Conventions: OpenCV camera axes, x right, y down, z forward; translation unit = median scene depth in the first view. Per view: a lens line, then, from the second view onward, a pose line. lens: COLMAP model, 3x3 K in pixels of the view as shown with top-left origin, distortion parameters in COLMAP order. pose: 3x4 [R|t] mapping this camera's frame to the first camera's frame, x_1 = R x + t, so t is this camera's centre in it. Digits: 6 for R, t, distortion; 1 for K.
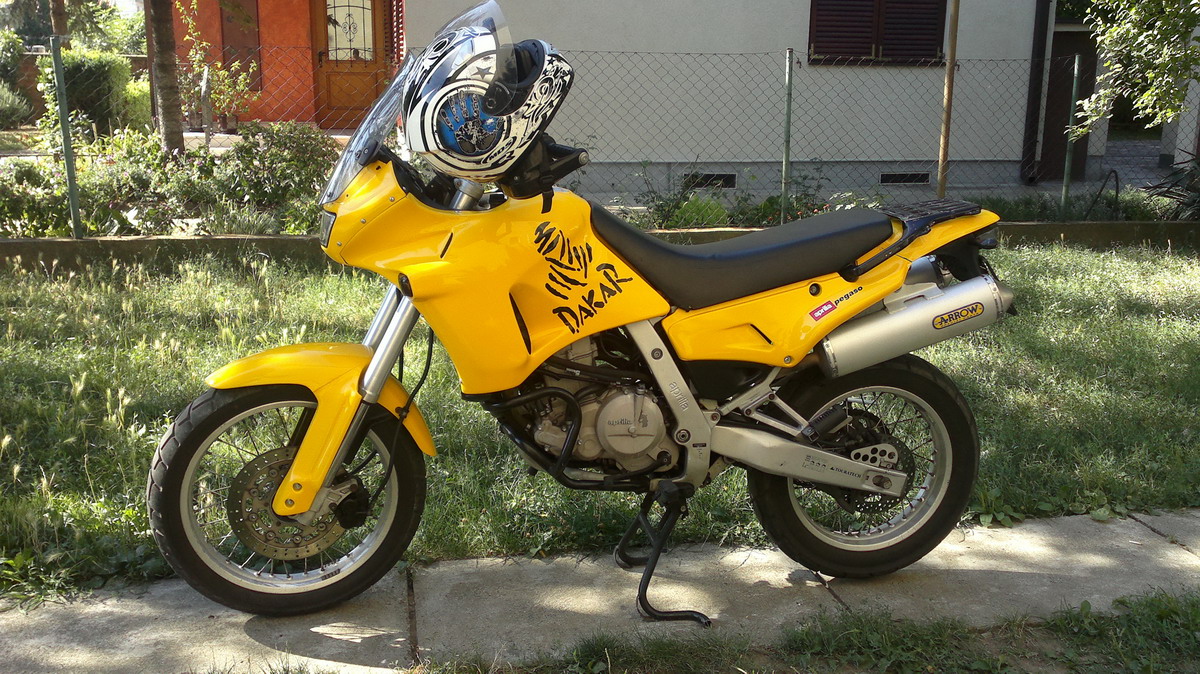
lens RADIAL K [[1070.8, 0, 599.6], [0, 1070.8, 340.6], [0, 0, 1]] dist [-0.001103, 0.001413]
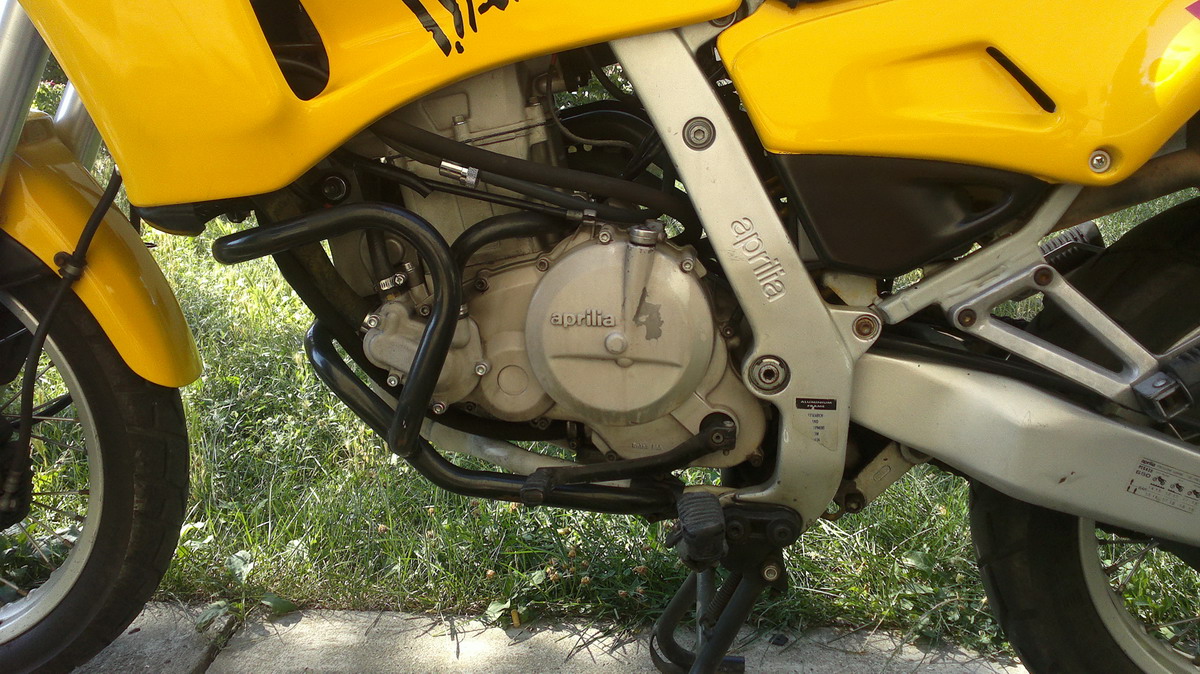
lens RADIAL K [[1070.8, 0, 603.1], [0, 1070.8, 326.7], [0, 0, 1]] dist [-0.001103, 0.001413]
pose [[0.966342, 0.057609, -0.250729, 0.112652], [-0.055919, 0.998339, 0.013869, 0.071218], [0.251112, 0.000618, 0.967958, 0.638873]]
